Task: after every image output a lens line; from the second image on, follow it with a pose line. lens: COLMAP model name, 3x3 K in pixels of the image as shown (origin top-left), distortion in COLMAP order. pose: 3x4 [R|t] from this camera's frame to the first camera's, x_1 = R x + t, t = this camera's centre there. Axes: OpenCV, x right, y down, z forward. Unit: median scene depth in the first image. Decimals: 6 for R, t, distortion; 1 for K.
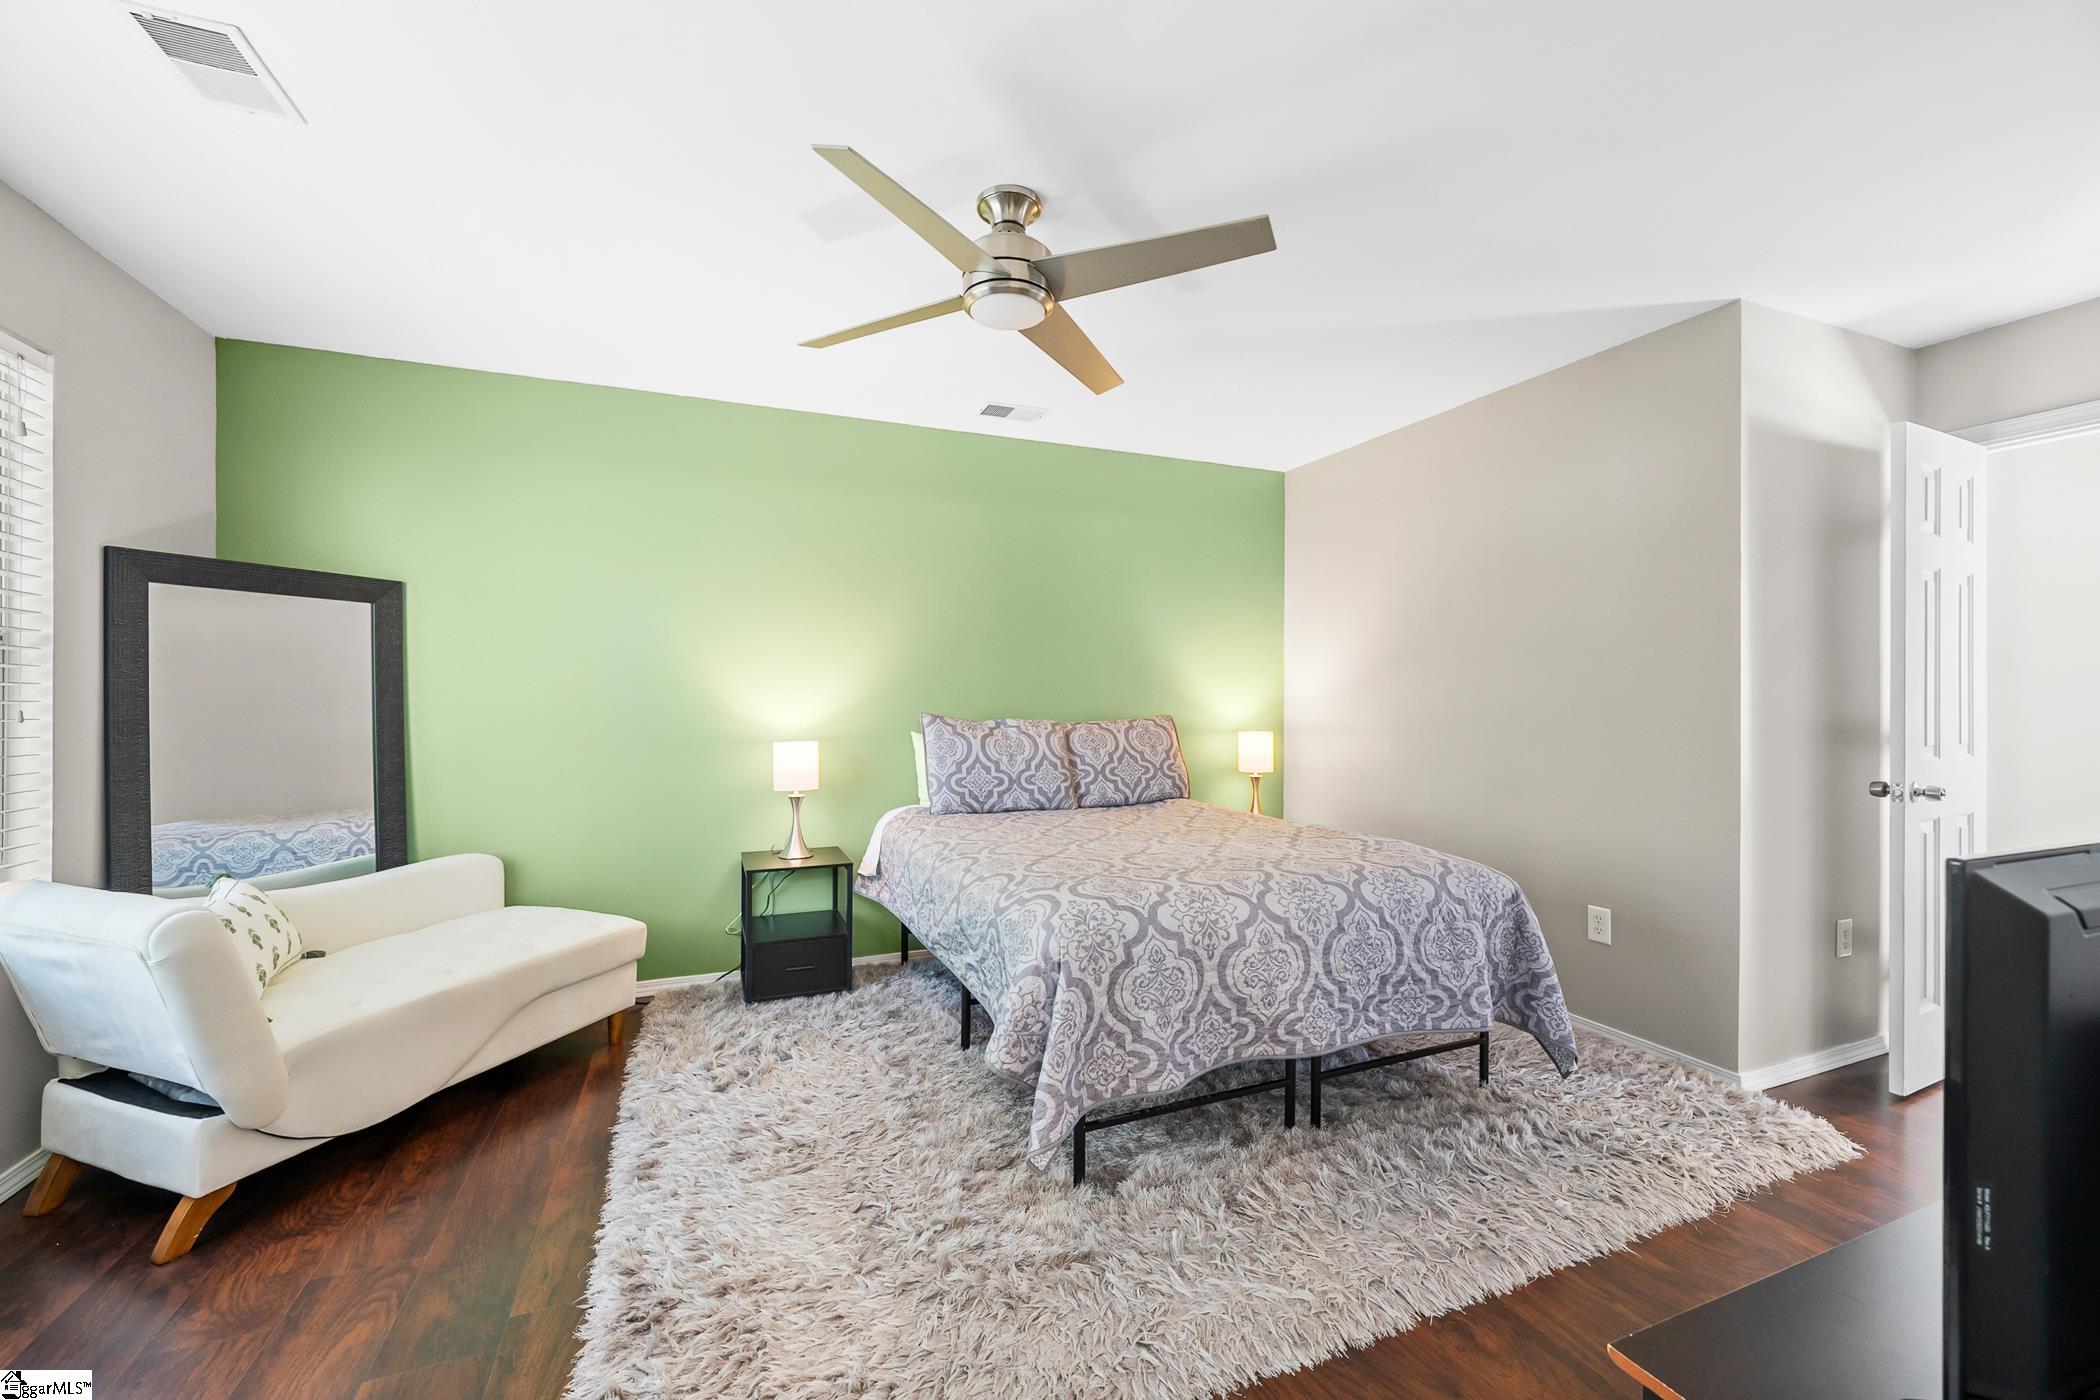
lens RADIAL K [[829.0, 0, 1052.8], [0, 829.0, 698.4], [0, 0, 1]] dist [0.001148, 0.000312]
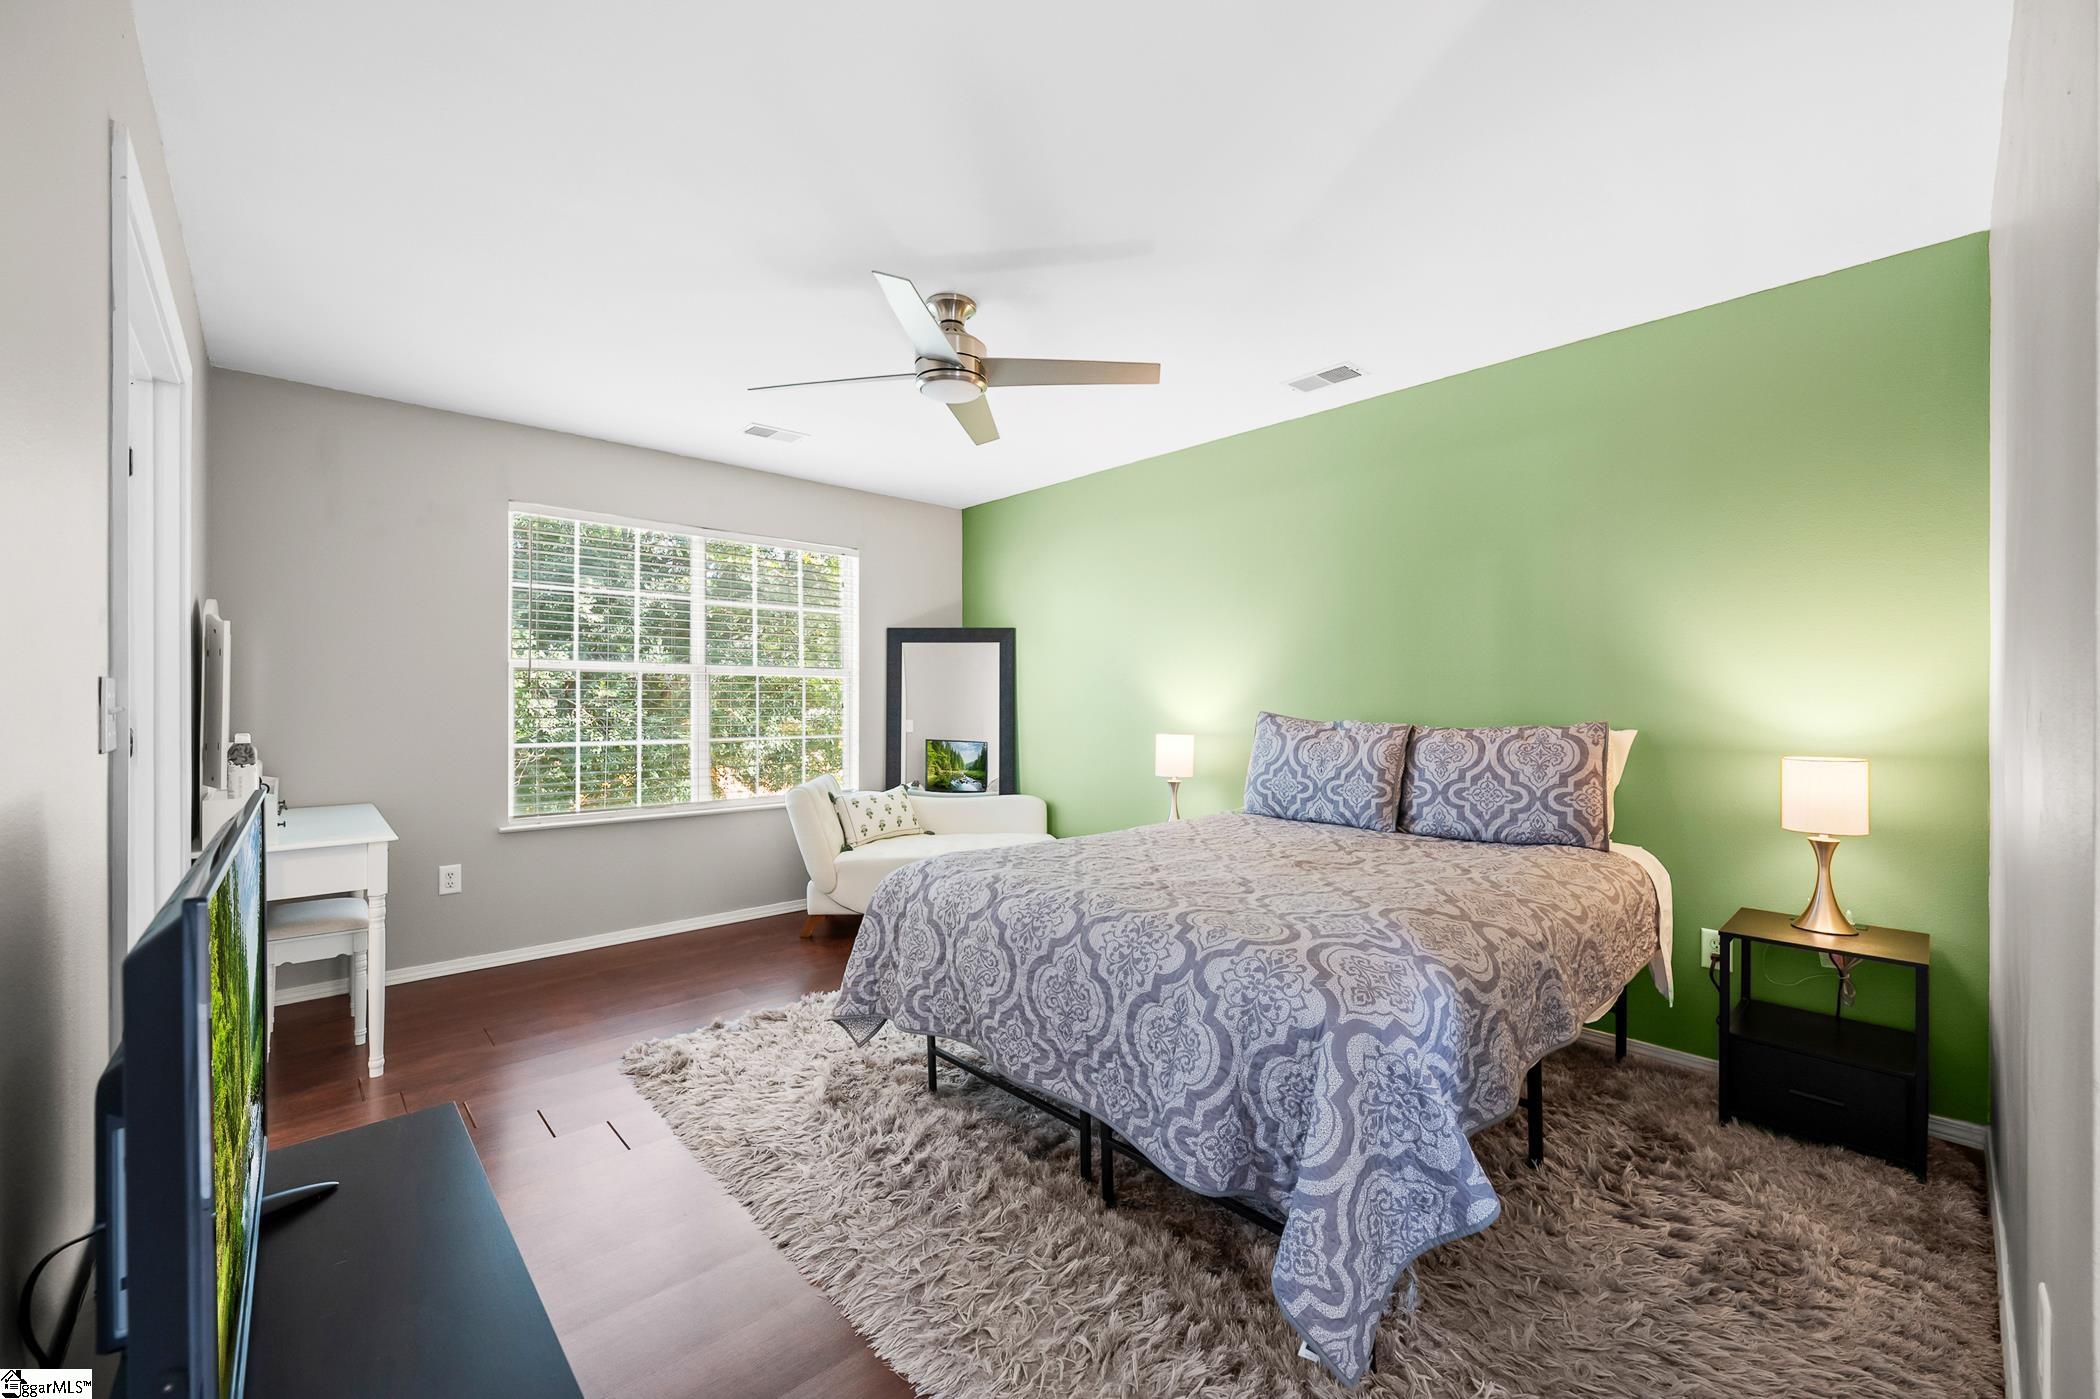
lens RADIAL K [[829.0, 0, 1070.2], [0, 829.0, 703.6], [0, 0, 1]] dist [0.001148, 0.000312]
pose [[0.364069, -0.000532, -0.931372, 0.692855], [-0.008662, 0.999955, -0.003957, 0.013970], [0.931332, 0.009509, 0.364048, 0.430189]]
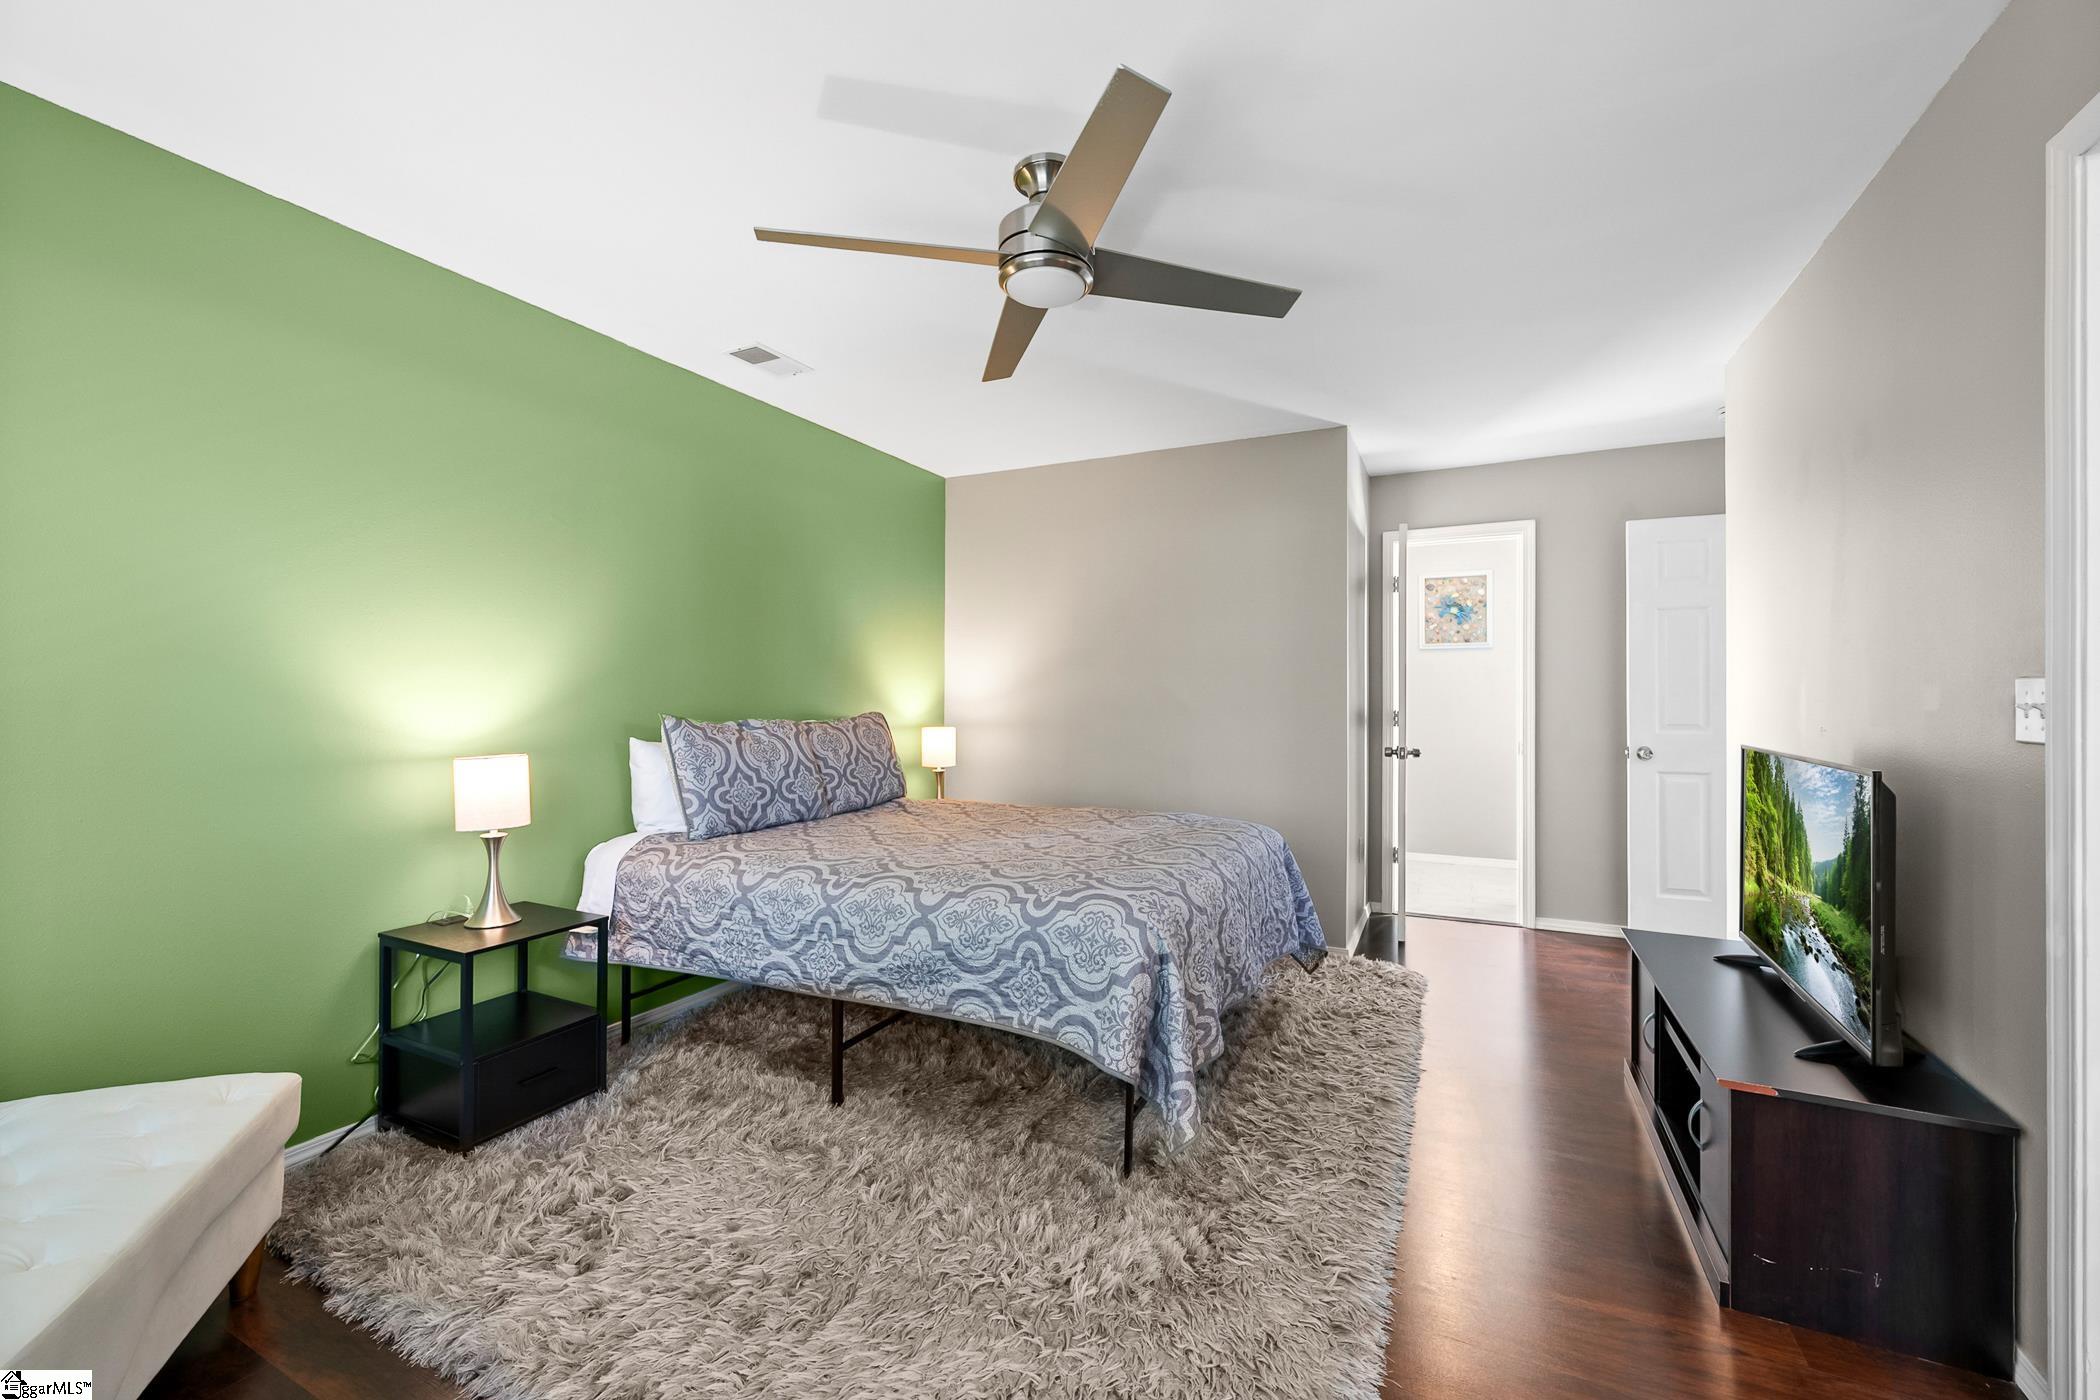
lens RADIAL K [[829.0, 0, 1041.2], [0, 829.0, 693.4], [0, 0, 1]] dist [0.001148, 0.000312]
pose [[0.758243, 0.000929, 0.651972, -0.403066], [0.000311, 0.999998, -0.001787, -0.000091], [-0.651973, 0.001557, 0.758241, 0.169711]]
